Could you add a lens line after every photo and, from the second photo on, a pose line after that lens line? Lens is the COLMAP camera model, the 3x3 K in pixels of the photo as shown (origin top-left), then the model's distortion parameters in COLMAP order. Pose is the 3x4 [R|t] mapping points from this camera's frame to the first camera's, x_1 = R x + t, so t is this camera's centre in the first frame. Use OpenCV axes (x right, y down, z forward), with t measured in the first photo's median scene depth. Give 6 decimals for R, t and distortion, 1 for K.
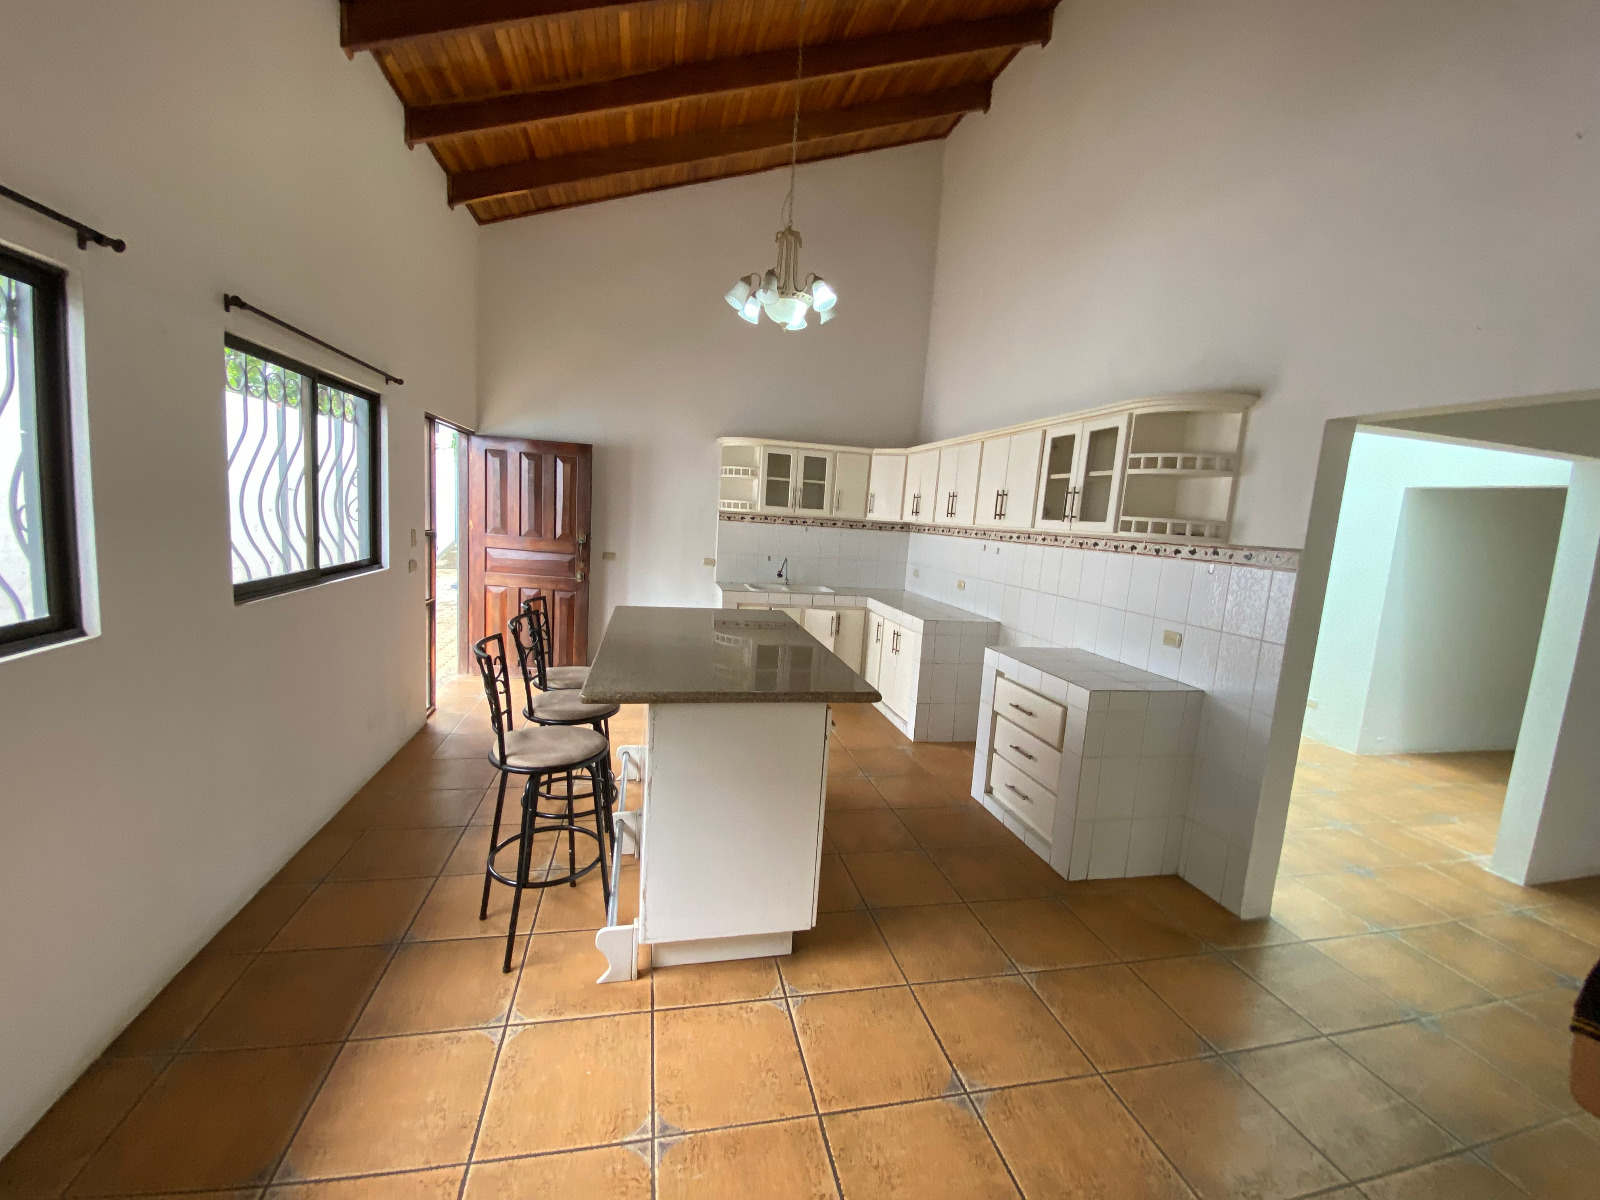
lens RADIAL K [[640.8, 0, 783.0], [0, 640.8, 601.2], [0, 0, 1]] dist [0.034743, -0.028692]
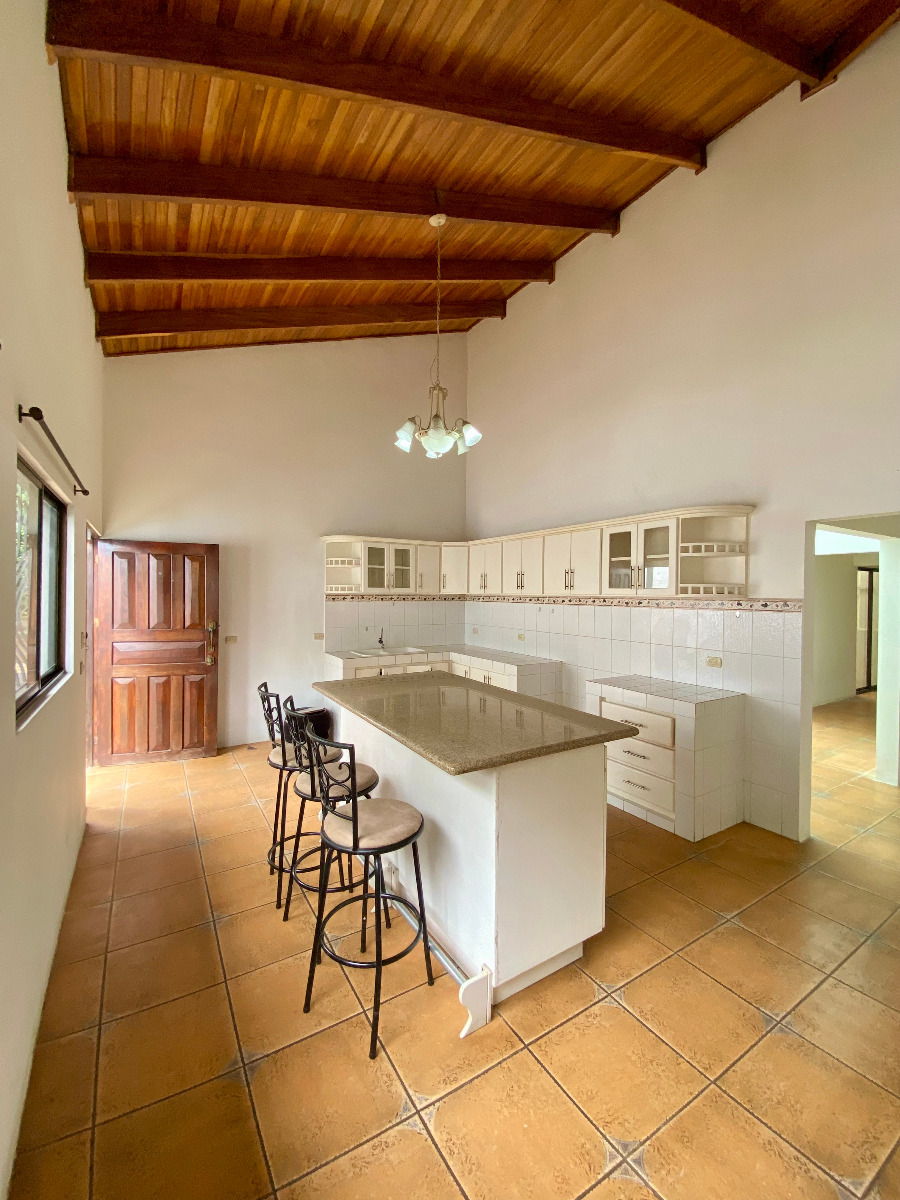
lens RADIAL K [[480.6, 0, 450.0], [0, 480.6, 600.0], [0, 0, 1]] dist [0.034743, -0.028692]
pose [[0.942381, -0.064917, 0.328181, -0.251291], [0.099460, 0.991002, -0.089574, -0.032701], [-0.319413, 0.117054, 0.940358, 0.077987]]
